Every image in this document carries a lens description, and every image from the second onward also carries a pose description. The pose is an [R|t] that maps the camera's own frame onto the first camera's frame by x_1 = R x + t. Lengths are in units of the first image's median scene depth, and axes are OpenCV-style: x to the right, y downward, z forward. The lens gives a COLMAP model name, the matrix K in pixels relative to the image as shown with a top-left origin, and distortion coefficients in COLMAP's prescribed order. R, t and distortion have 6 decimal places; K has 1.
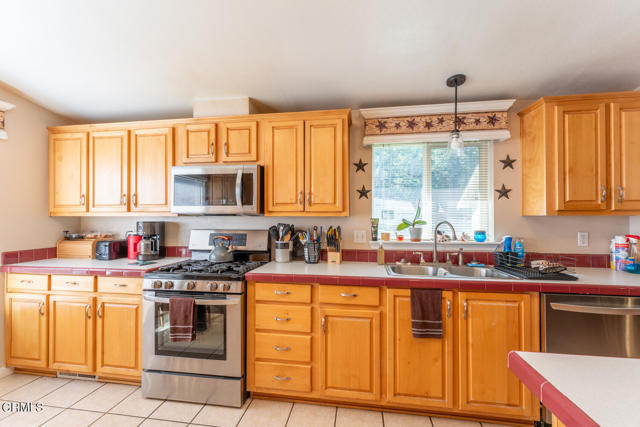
lens RADIAL K [[277.2, 0, 318.0], [0, 277.2, 214.8], [0, 0, 1]] dist [-0.000161, -0.000138]
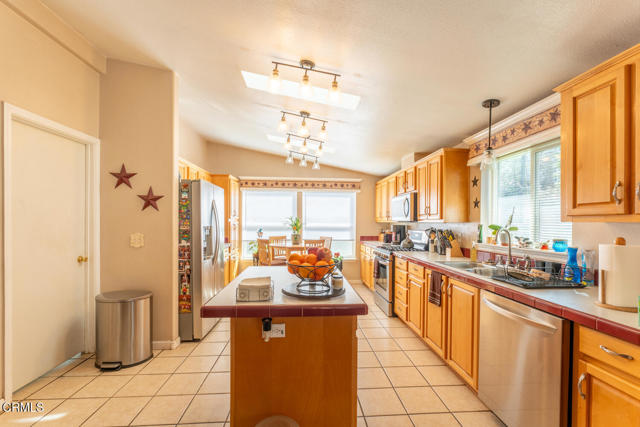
lens RADIAL K [[271.5, 0, 321.4], [0, 271.5, 225.1], [0, 0, 1]] dist [-0.002530, 0.000155]
pose [[0.229515, 0.010954, -0.973244, 1.195135], [0.001325, 0.999932, 0.011567, 0.001887], [0.973304, -0.003944, 0.229485, 0.052401]]
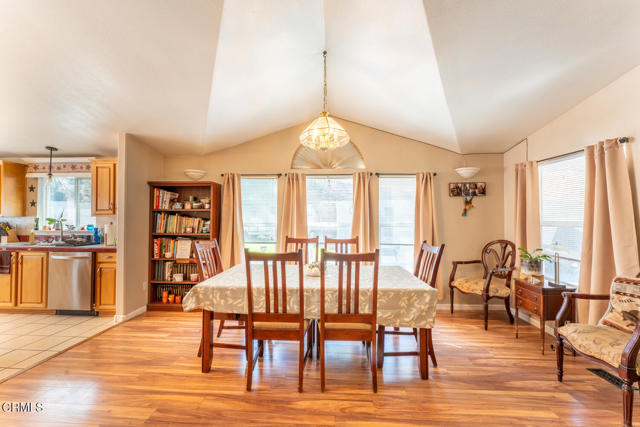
lens RADIAL K [[260.2, 0, 315.0], [0, 260.2, 214.5], [0, 0, 1]] dist [-0.001547, -0.000335]
pose [[0.994361, 0.006701, 0.105841, 1.829481], [-0.005610, 0.999928, -0.010599, -0.000983], [-0.105904, 0.009946, 0.994327, -0.881073]]
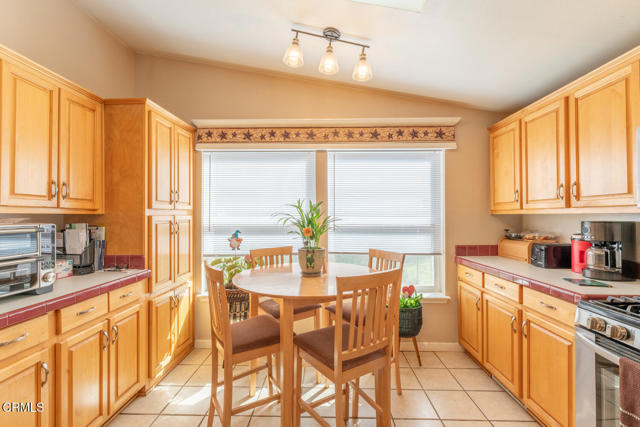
lens RADIAL K [[277.2, 0, 320.8], [0, 277.2, 214.1], [0, 0, 1]] dist [-0.000161, -0.000138]
pose [[0.136703, -0.006780, -0.990589, -0.044920], [0.008953, 0.999944, -0.005608, 0.004778], [0.990572, -0.008102, 0.136756, 0.255307]]
